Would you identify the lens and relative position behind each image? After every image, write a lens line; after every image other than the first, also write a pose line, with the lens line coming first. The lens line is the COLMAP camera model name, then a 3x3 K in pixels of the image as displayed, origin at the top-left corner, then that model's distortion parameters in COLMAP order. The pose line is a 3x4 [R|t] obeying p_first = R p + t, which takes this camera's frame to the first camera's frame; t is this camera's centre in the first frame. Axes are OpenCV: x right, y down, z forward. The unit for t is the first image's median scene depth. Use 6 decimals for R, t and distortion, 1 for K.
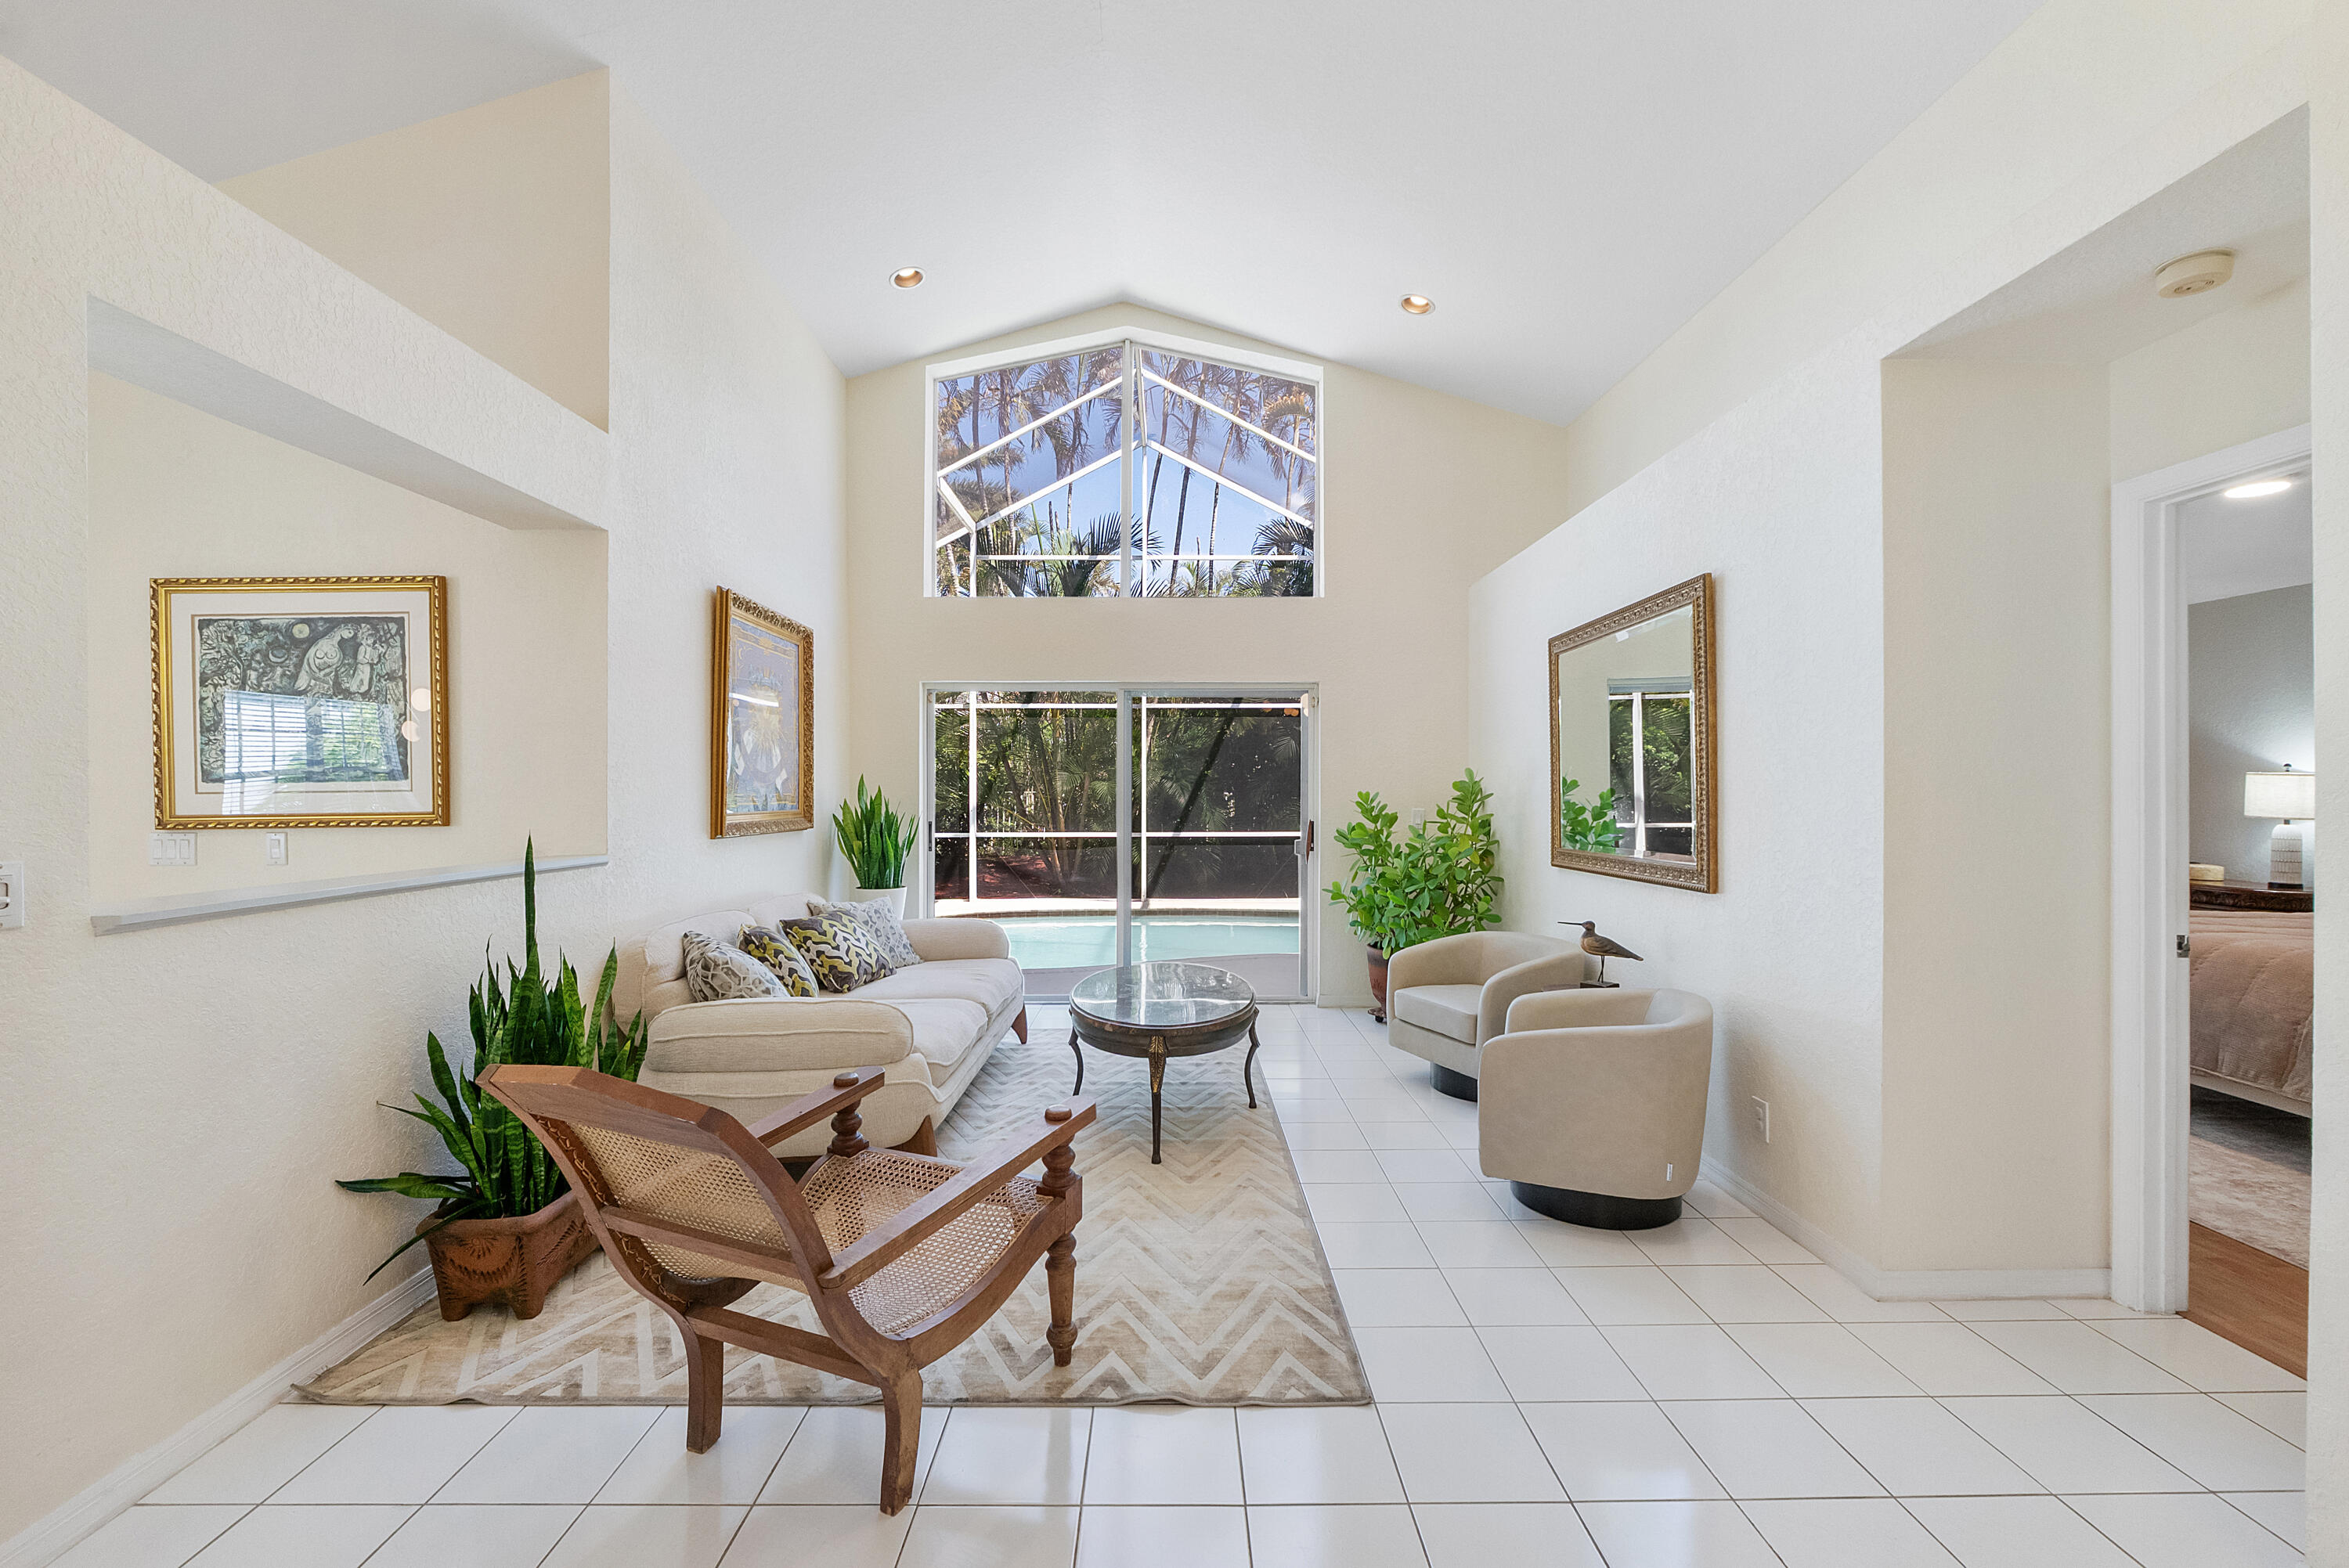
lens RADIAL K [[1007.3, 0, 1178.8], [0, 1007.3, 794.6], [0, 0, 1]] dist [-0.010022, 0.001175]
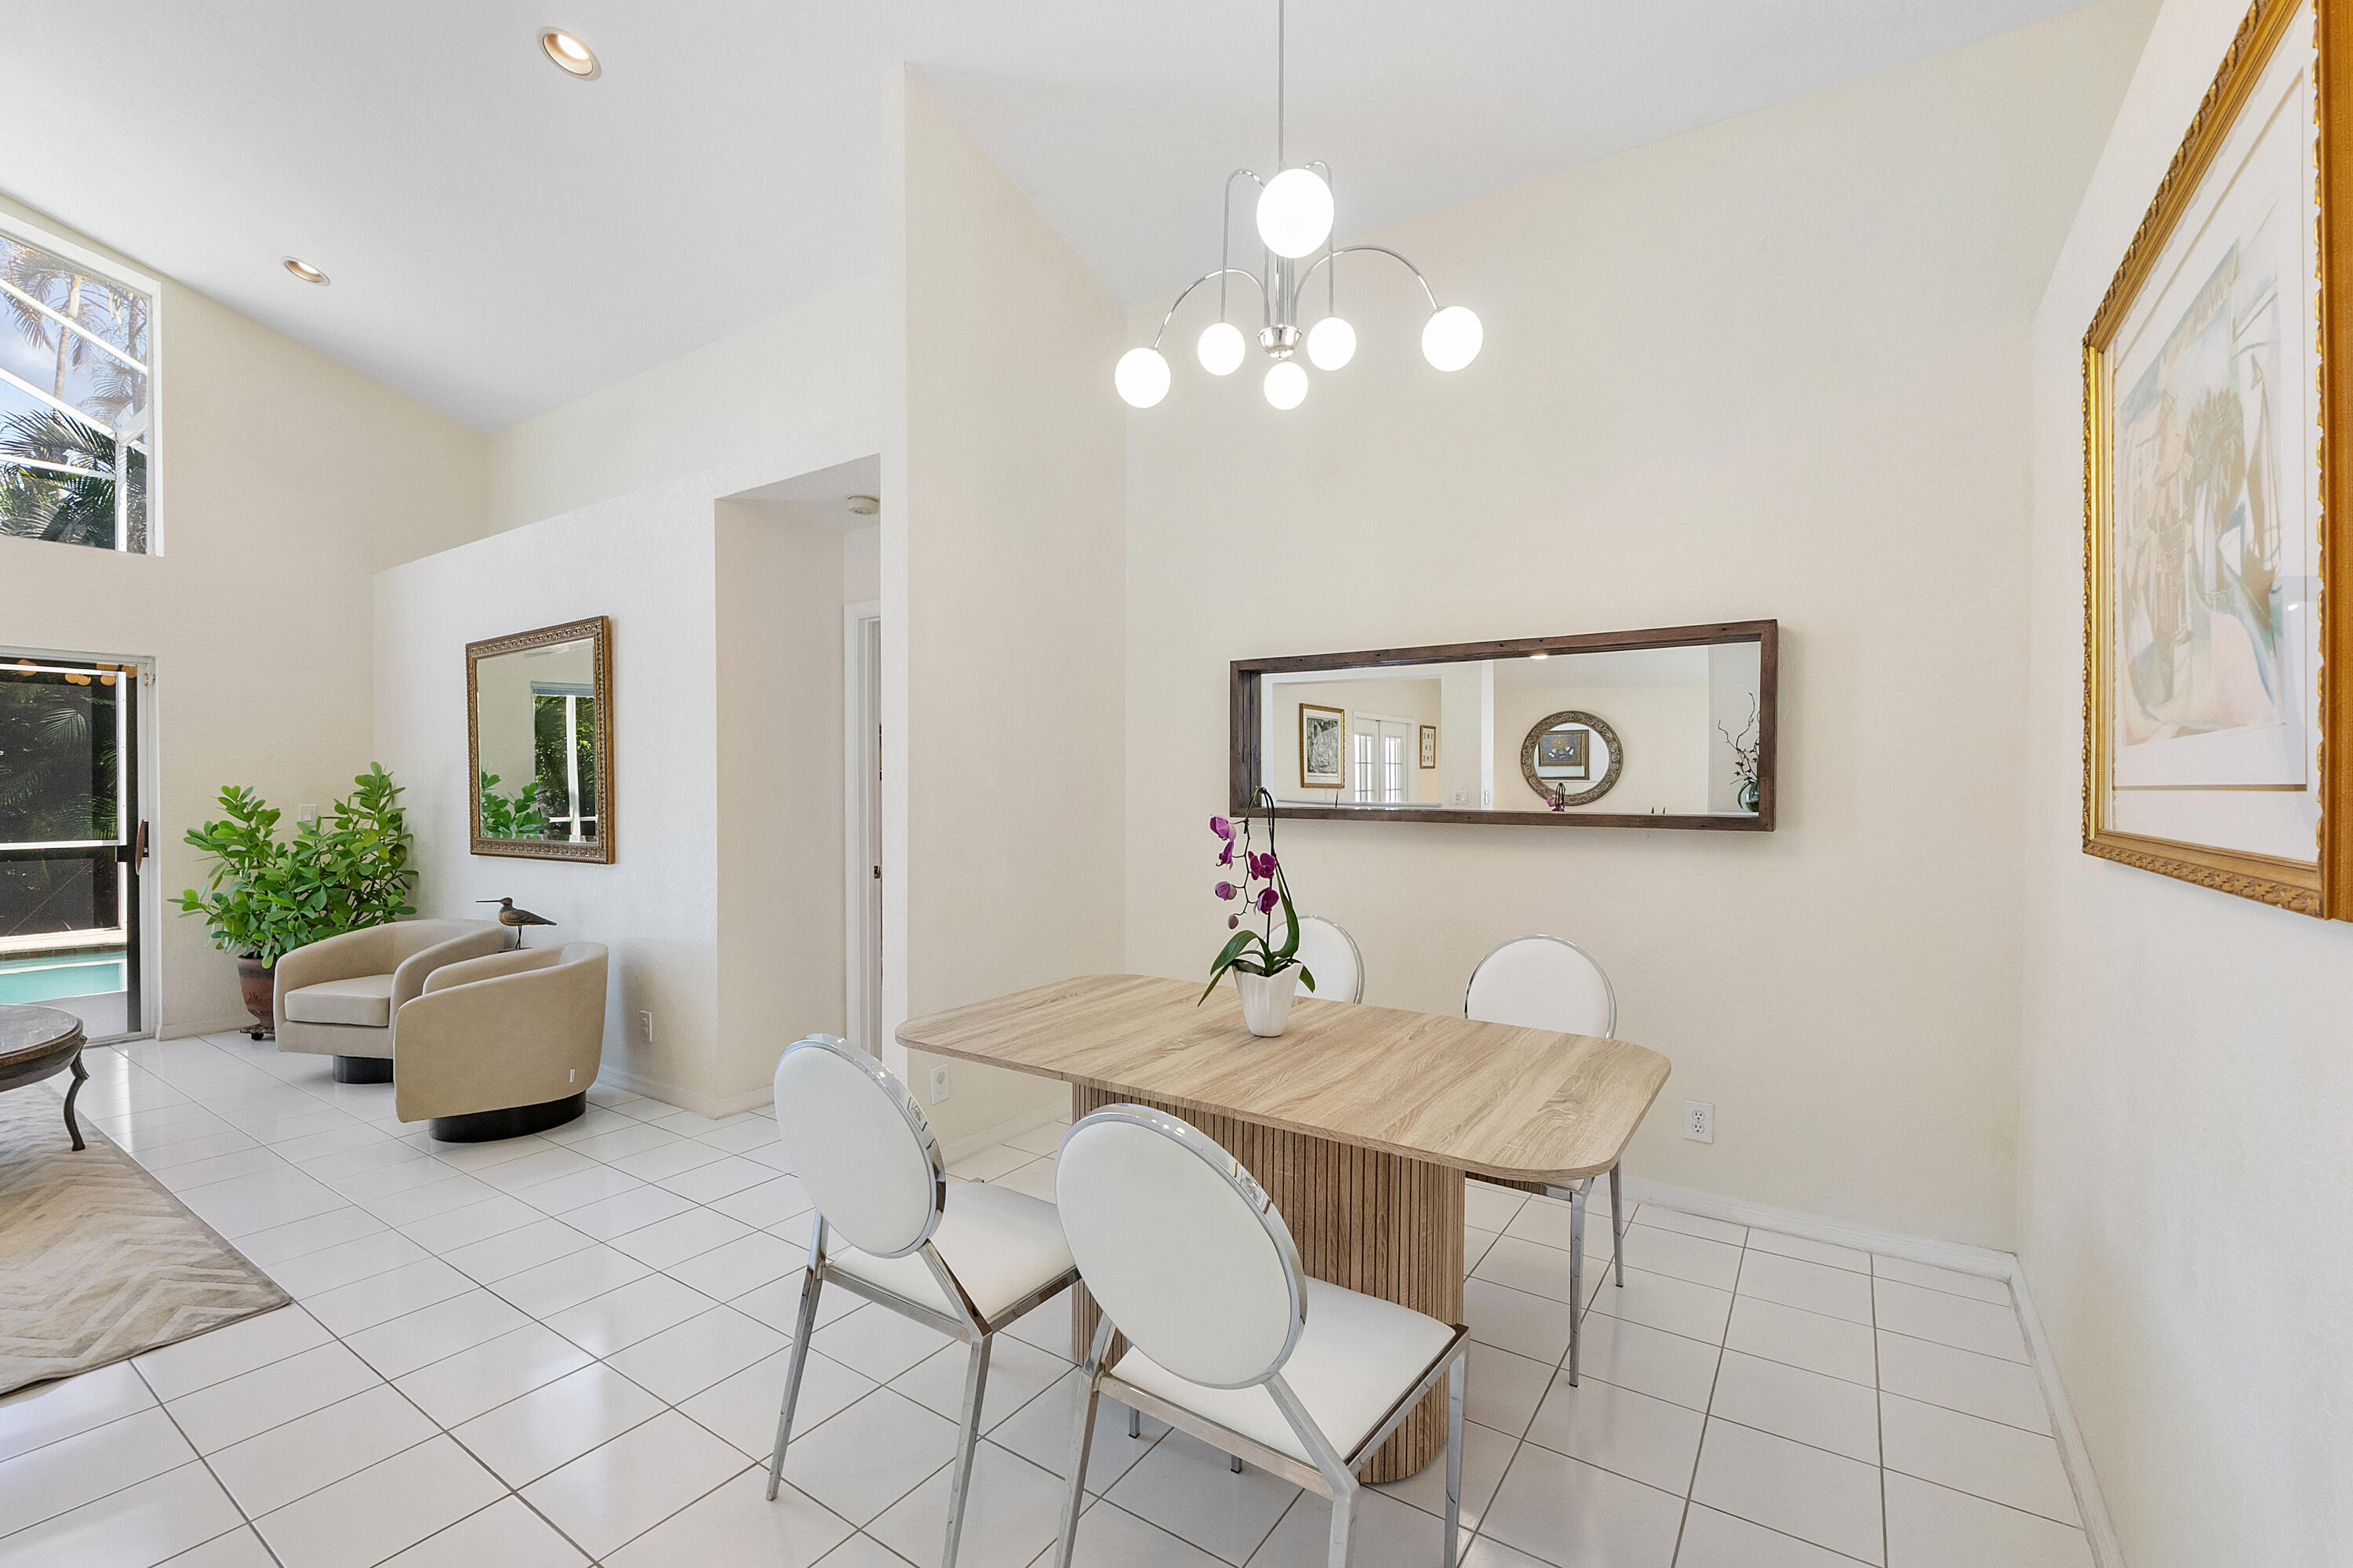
lens RADIAL K [[1009.2, 0, 1192.3], [0, 1009.2, 792.0], [0, 0, 1]] dist [-0.010022, 0.001175]
pose [[0.564955, -0.007455, 0.825088, -0.085726], [0.004727, 0.999972, 0.005799, 0.001235], [-0.825108, 0.000624, 0.564975, -0.262921]]
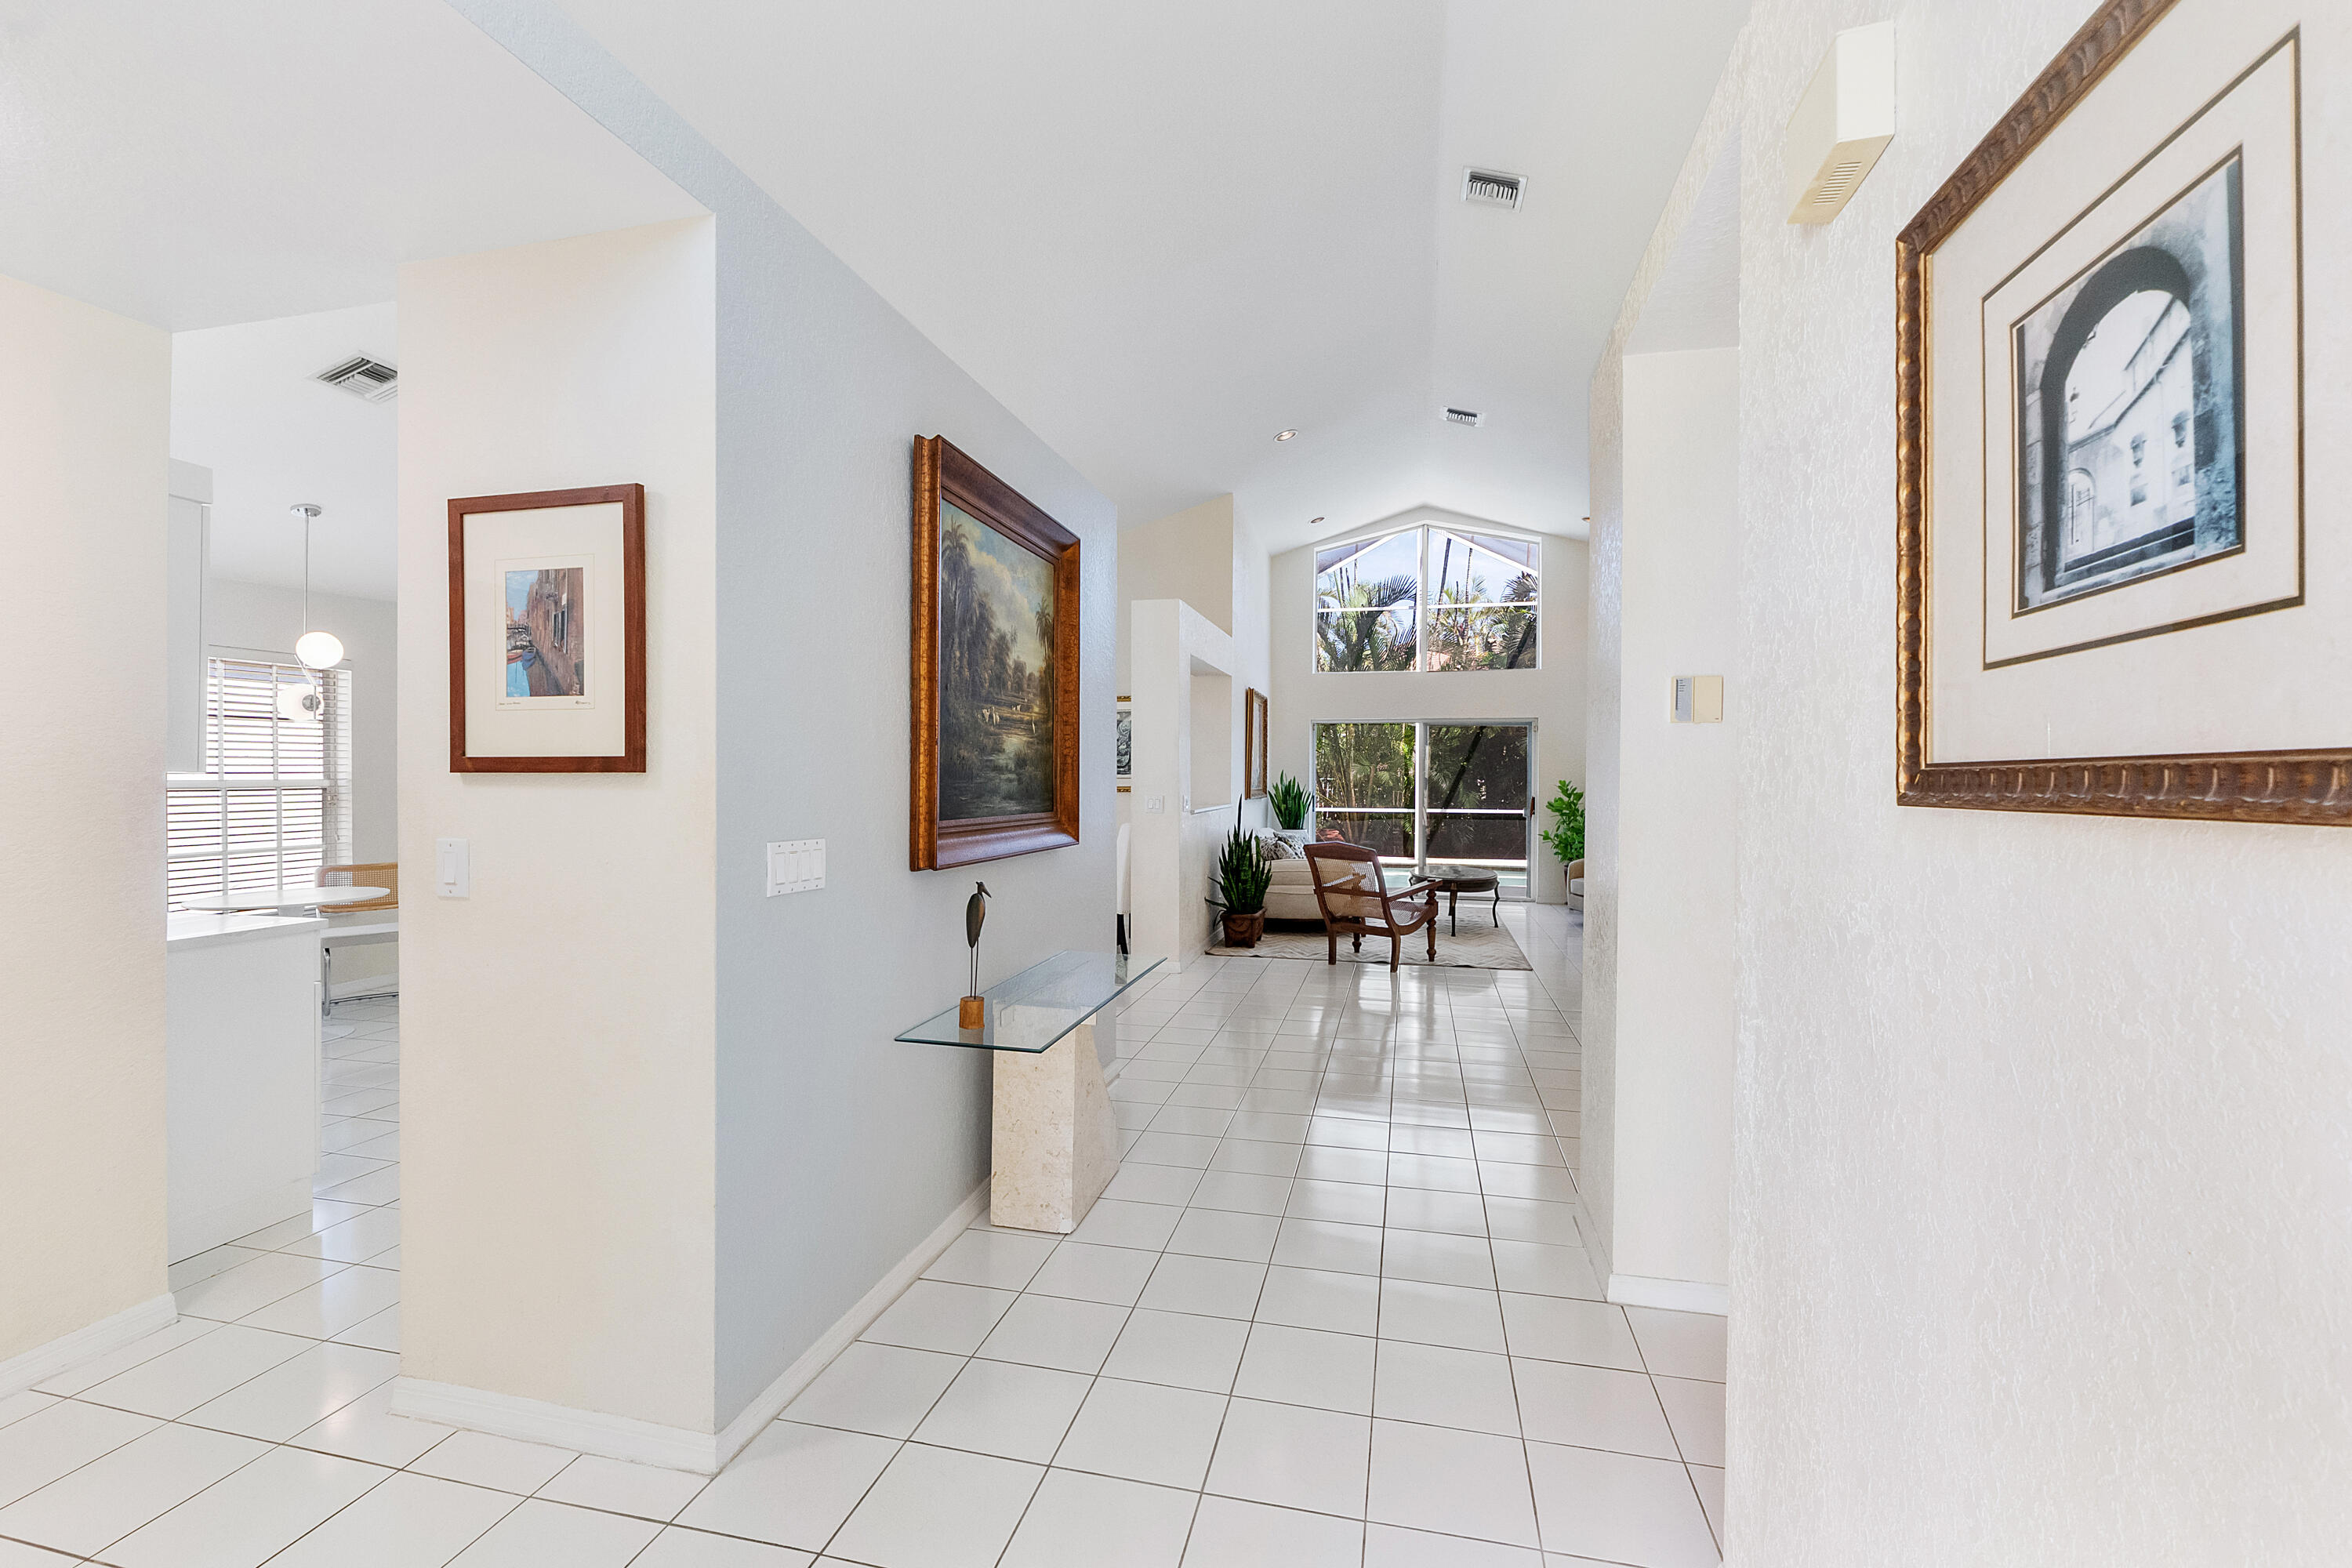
lens RADIAL K [[1008.7, 0, 1190.1], [0, 1008.7, 773.2], [0, 0, 1]] dist [-0.010022, 0.001175]
pose [[0.974216, 0.006260, -0.225530, -0.071848], [-0.008094, 0.999941, -0.007211, 0.003974], [0.225471, 0.008851, 0.974210, -1.123582]]
